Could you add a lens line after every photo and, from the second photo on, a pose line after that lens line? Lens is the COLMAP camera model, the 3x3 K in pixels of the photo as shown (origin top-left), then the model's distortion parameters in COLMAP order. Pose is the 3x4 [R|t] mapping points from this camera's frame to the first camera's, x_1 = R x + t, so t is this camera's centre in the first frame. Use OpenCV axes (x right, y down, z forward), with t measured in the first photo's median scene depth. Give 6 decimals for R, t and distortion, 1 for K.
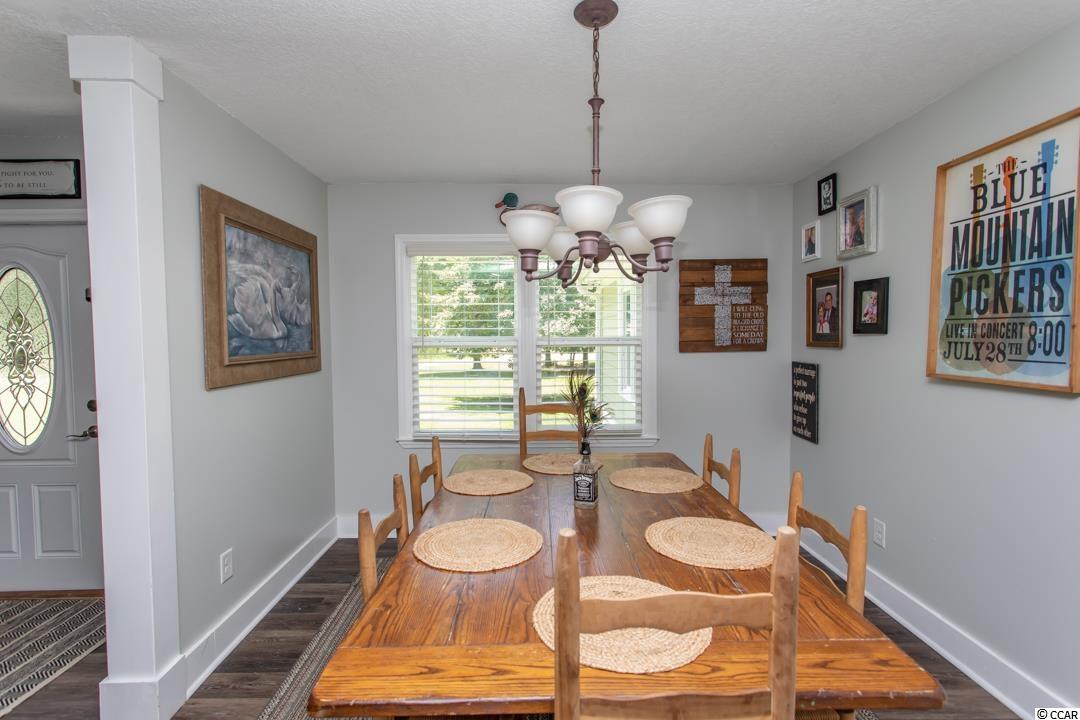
lens RADIAL K [[516.5, 0, 534.6], [0, 516.5, 356.7], [0, 0, 1]] dist [-0.000382, 0.003889]
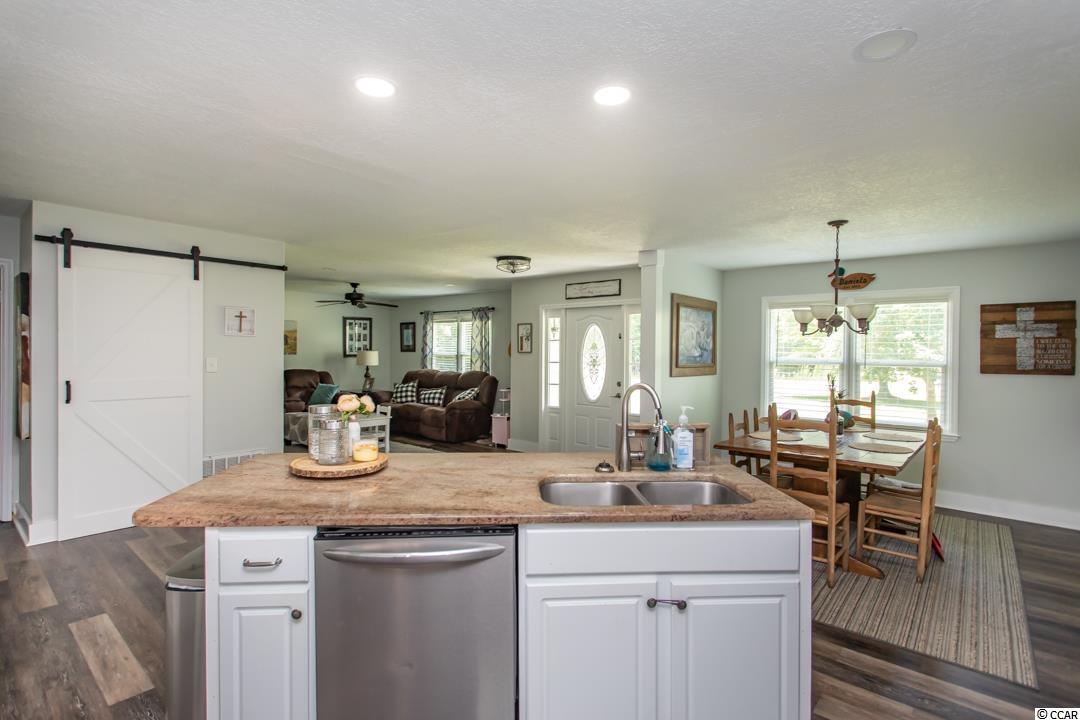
lens RADIAL K [[516.5, 0, 538.6], [0, 516.5, 354.0], [0, 0, 1]] dist [-0.000382, 0.003889]
pose [[0.750369, 0.019010, -0.660745, 0.309204], [-0.046561, 0.998624, -0.024146, 0.026947], [0.659377, 0.048884, 0.750222, -0.765082]]
